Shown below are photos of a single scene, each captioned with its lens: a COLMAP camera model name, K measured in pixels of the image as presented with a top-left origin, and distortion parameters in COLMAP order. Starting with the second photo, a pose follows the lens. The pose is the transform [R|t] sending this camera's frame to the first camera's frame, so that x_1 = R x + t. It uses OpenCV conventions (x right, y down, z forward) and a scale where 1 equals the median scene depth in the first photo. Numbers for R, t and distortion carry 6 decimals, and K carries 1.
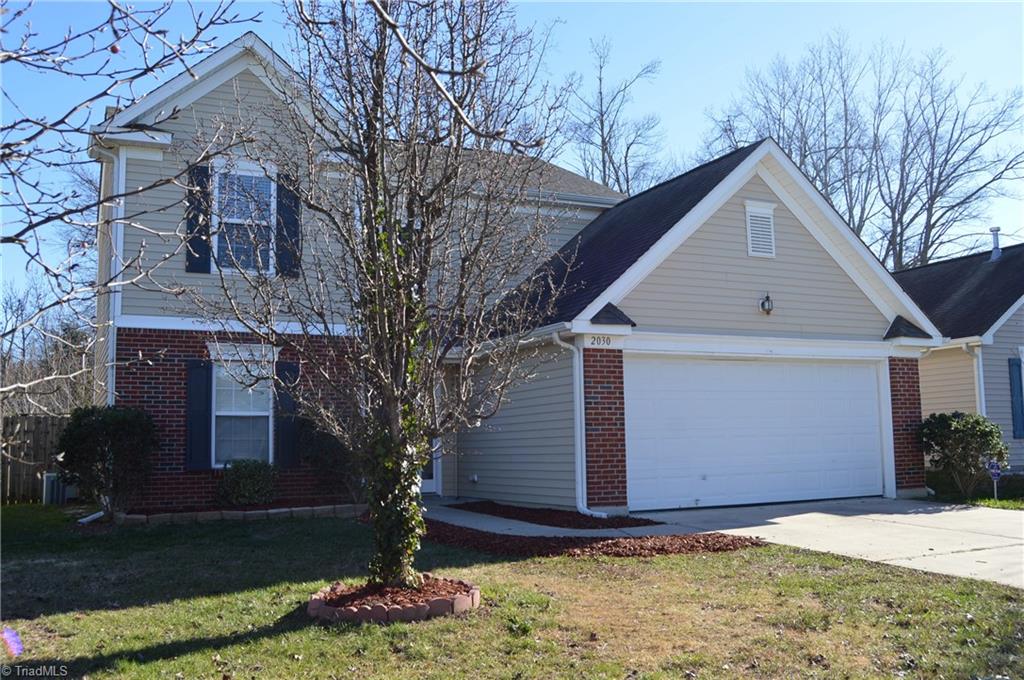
lens RADIAL K [[928.8, 0, 513.7], [0, 928.8, 337.6], [0, 0, 1]] dist [-0.072362, 0.000000]
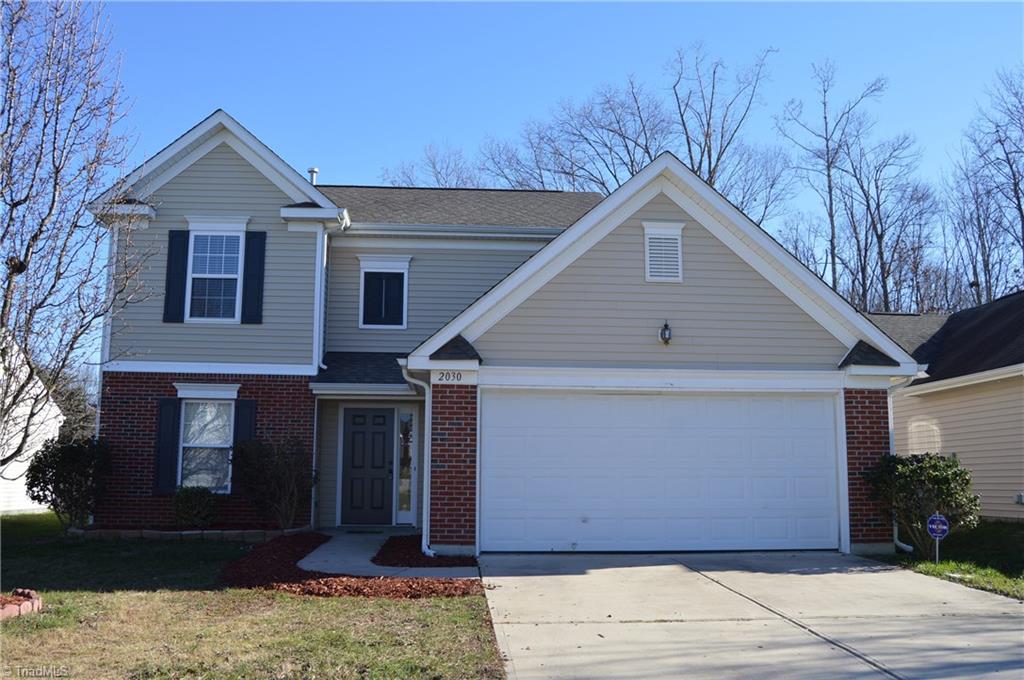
lens RADIAL K [[881.0, 0, 511.0], [0, 881.0, 343.8], [0, 0, 1]] dist [-0.076359, 0.030013]
pose [[0.933030, -0.029942, -0.358552, 0.444369], [0.018289, 0.999190, -0.035848, 0.003074], [0.359335, 0.026890, 0.932821, 0.131888]]
